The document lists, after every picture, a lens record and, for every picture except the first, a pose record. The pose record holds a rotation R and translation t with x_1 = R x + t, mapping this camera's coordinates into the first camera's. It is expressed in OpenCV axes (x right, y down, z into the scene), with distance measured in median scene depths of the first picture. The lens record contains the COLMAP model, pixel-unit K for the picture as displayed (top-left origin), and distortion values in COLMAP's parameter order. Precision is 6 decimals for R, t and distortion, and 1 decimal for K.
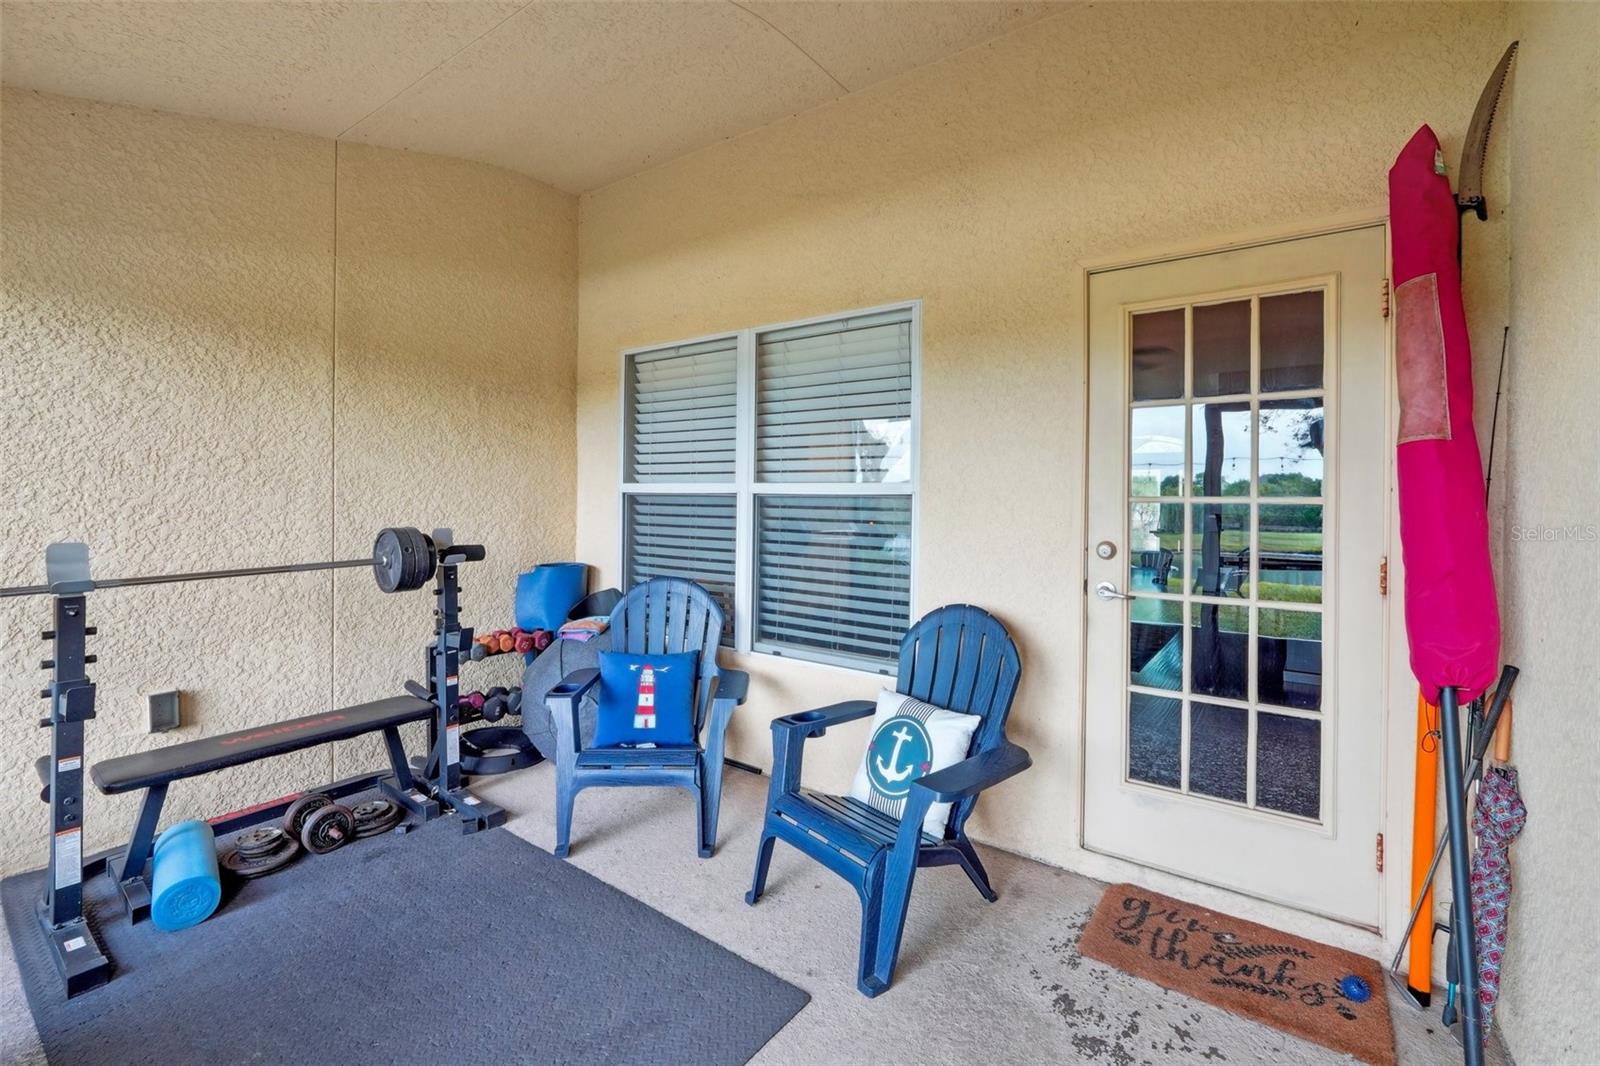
lens RADIAL K [[694.8, 0, 795.8], [0, 694.8, 499.5], [0, 0, 1]] dist [-0.032056, 0.000005]
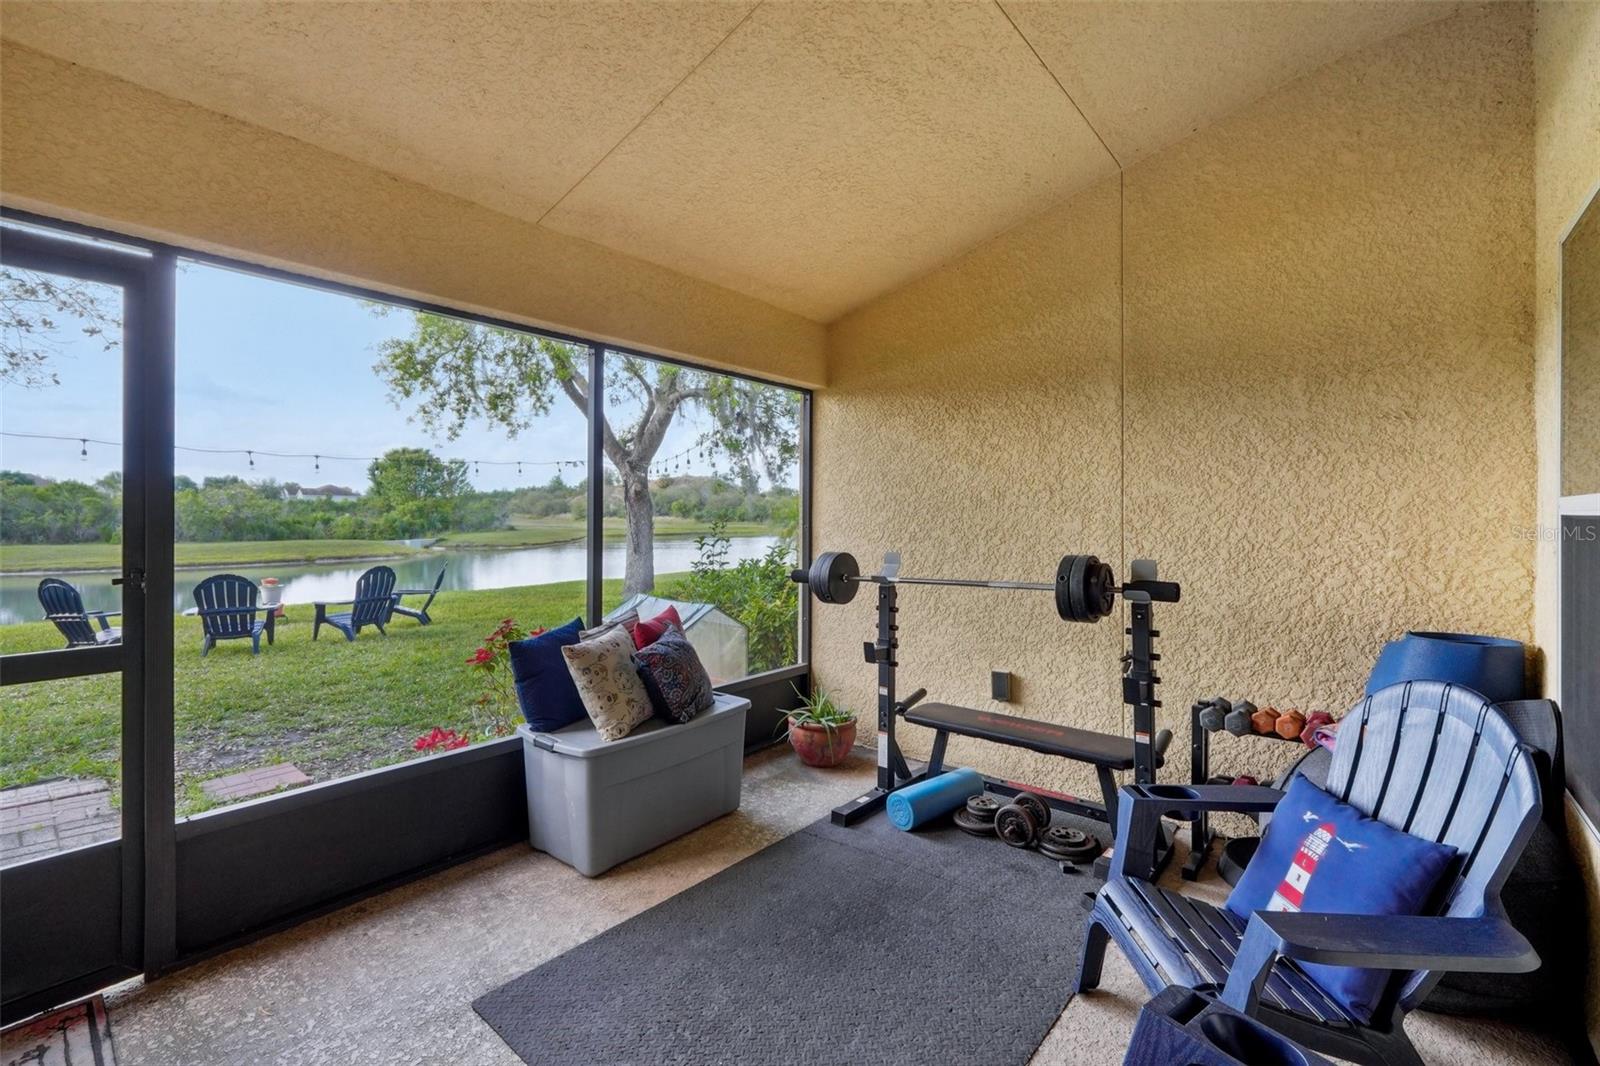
lens RADIAL K [[670.5, 0, 801.4], [0, 670.5, 520.4], [0, 0, 1]] dist [-0.028798, 0.000161]
pose [[-0.082927, -0.009181, -0.996513, 0.354990], [-0.008124, 0.999931, -0.008536, 0.003929], [0.996522, 0.007388, -0.082996, 0.635129]]
